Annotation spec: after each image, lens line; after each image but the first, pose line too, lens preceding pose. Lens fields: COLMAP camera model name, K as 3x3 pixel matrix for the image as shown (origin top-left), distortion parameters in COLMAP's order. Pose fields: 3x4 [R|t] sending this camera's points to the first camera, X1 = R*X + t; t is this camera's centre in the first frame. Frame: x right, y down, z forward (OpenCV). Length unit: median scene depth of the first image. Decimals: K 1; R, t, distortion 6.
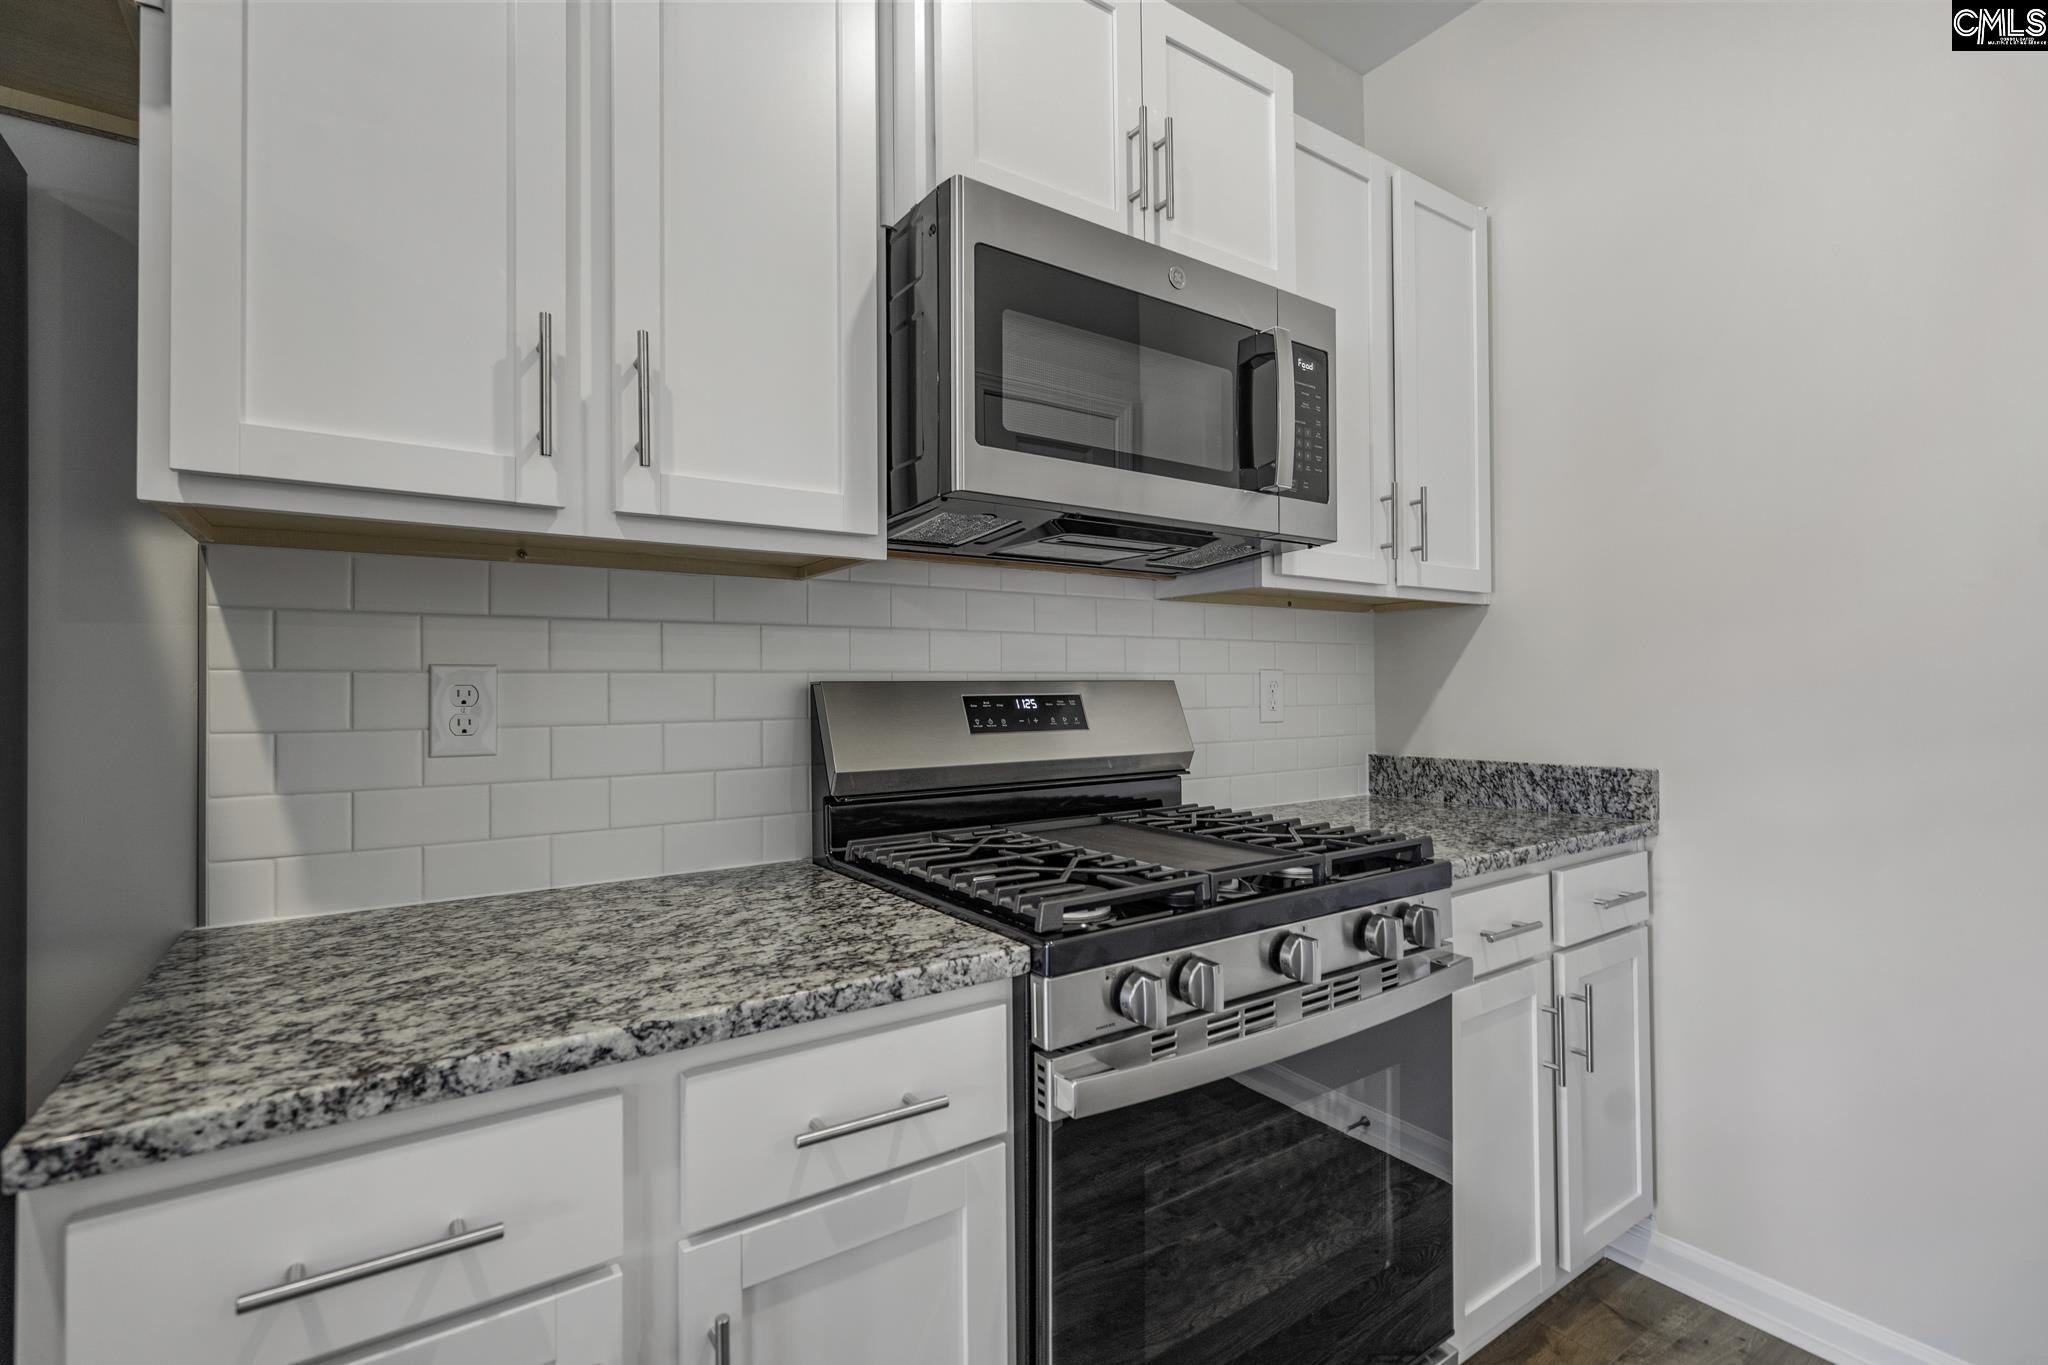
lens RADIAL K [[936.9, 0, 1020.6], [0, 936.9, 676.8], [0, 0, 1]] dist [-0.010309, 0.002692]
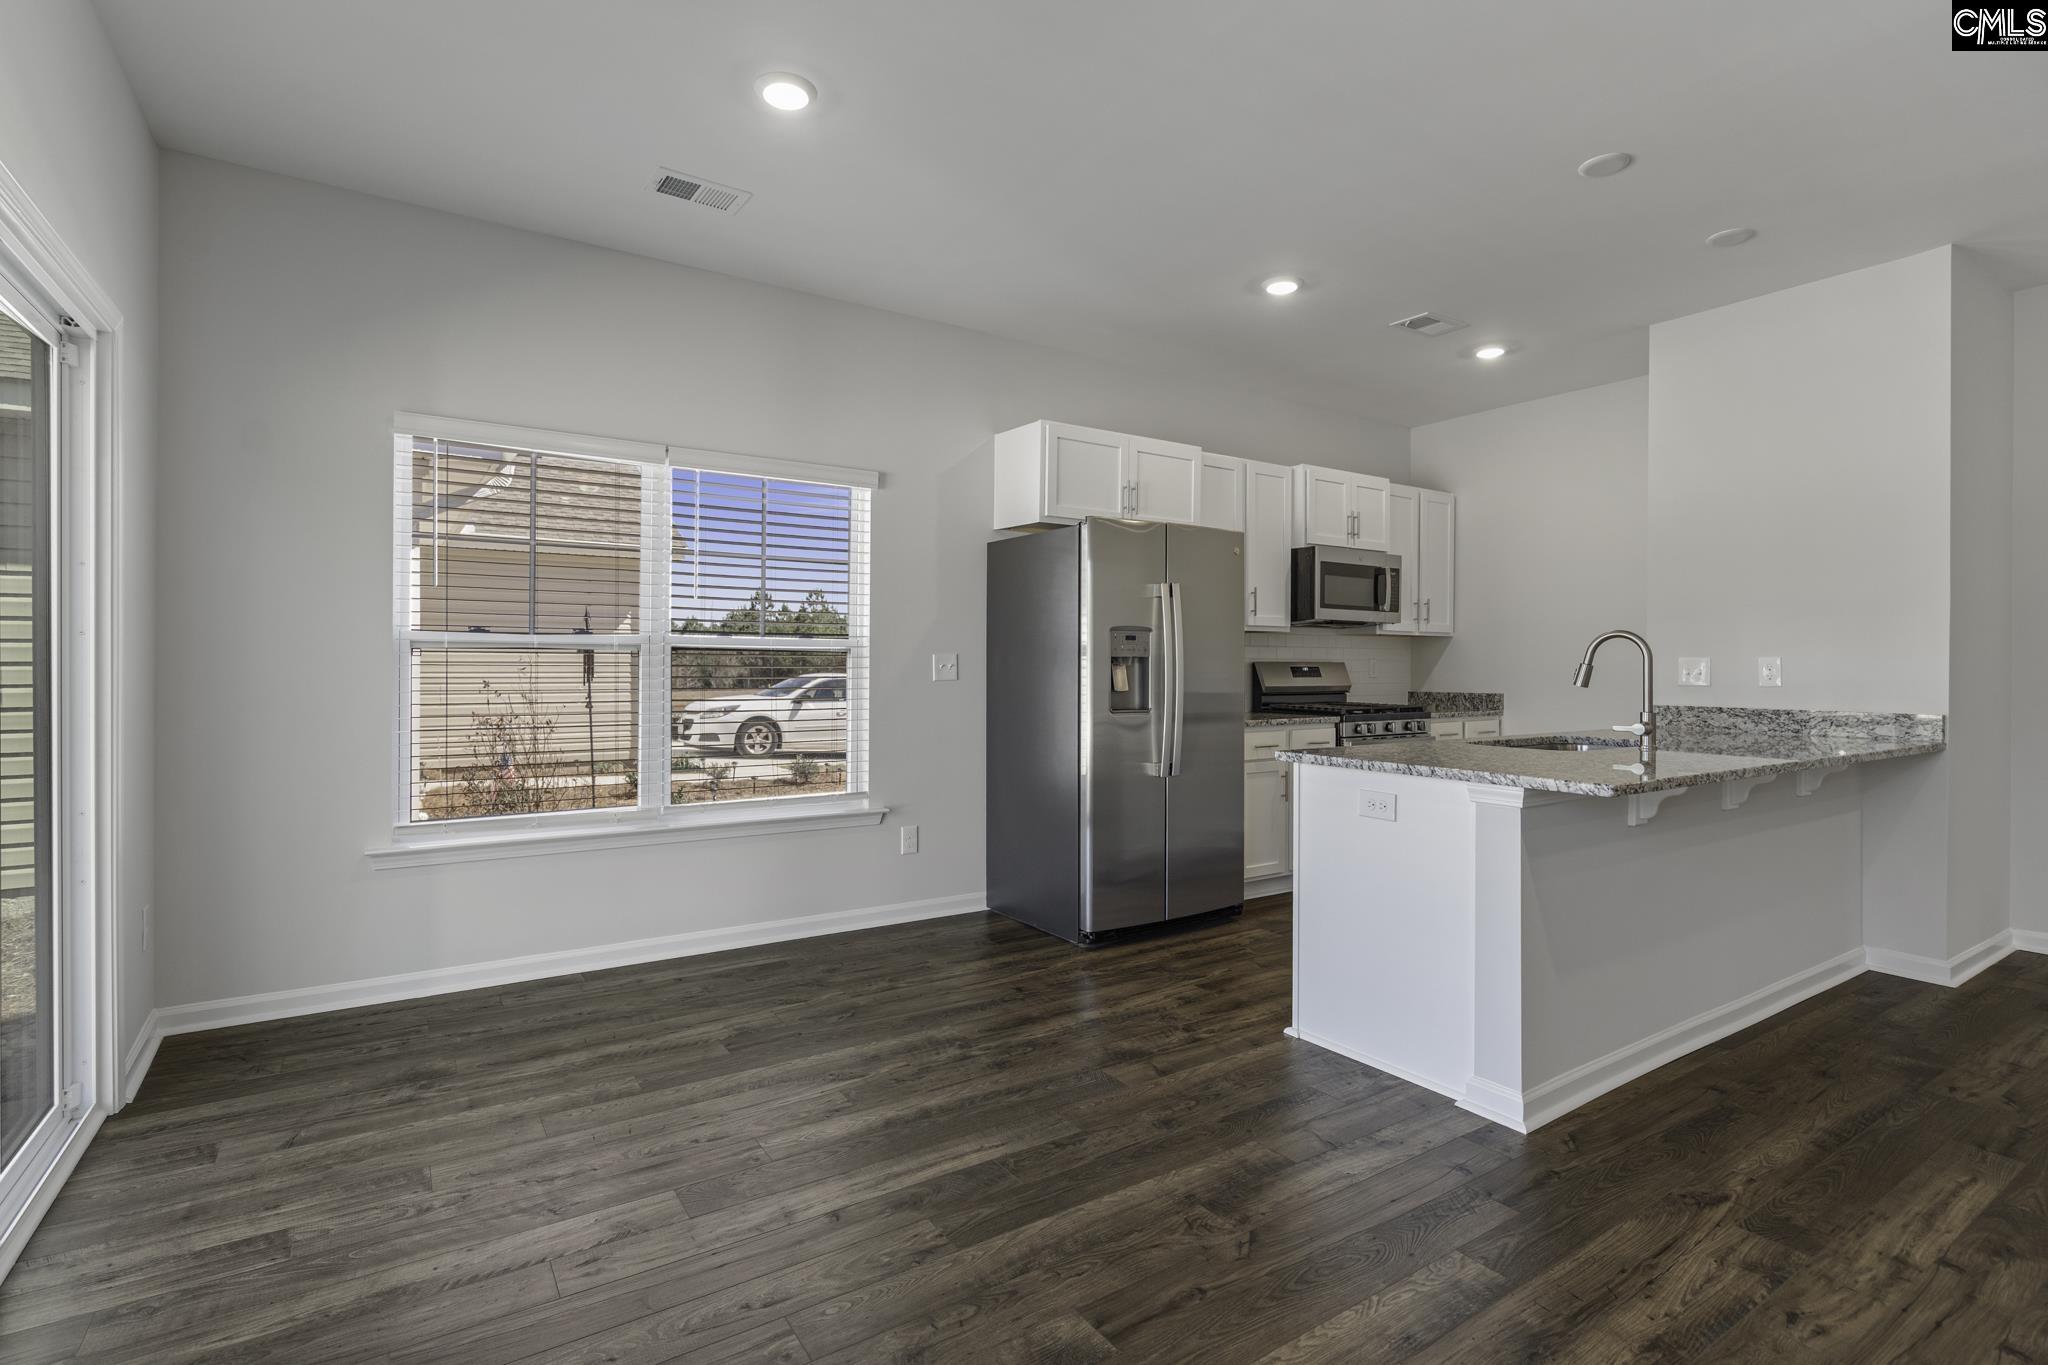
lens RADIAL K [[936.9, 0, 1009.4], [0, 936.9, 665.1], [0, 0, 1]] dist [-0.010309, 0.002692]
pose [[0.999187, 0.014210, -0.037718, -1.025333], [-0.013643, 0.999791, 0.015239, -0.023285], [0.037926, -0.014712, 0.999172, -2.641146]]
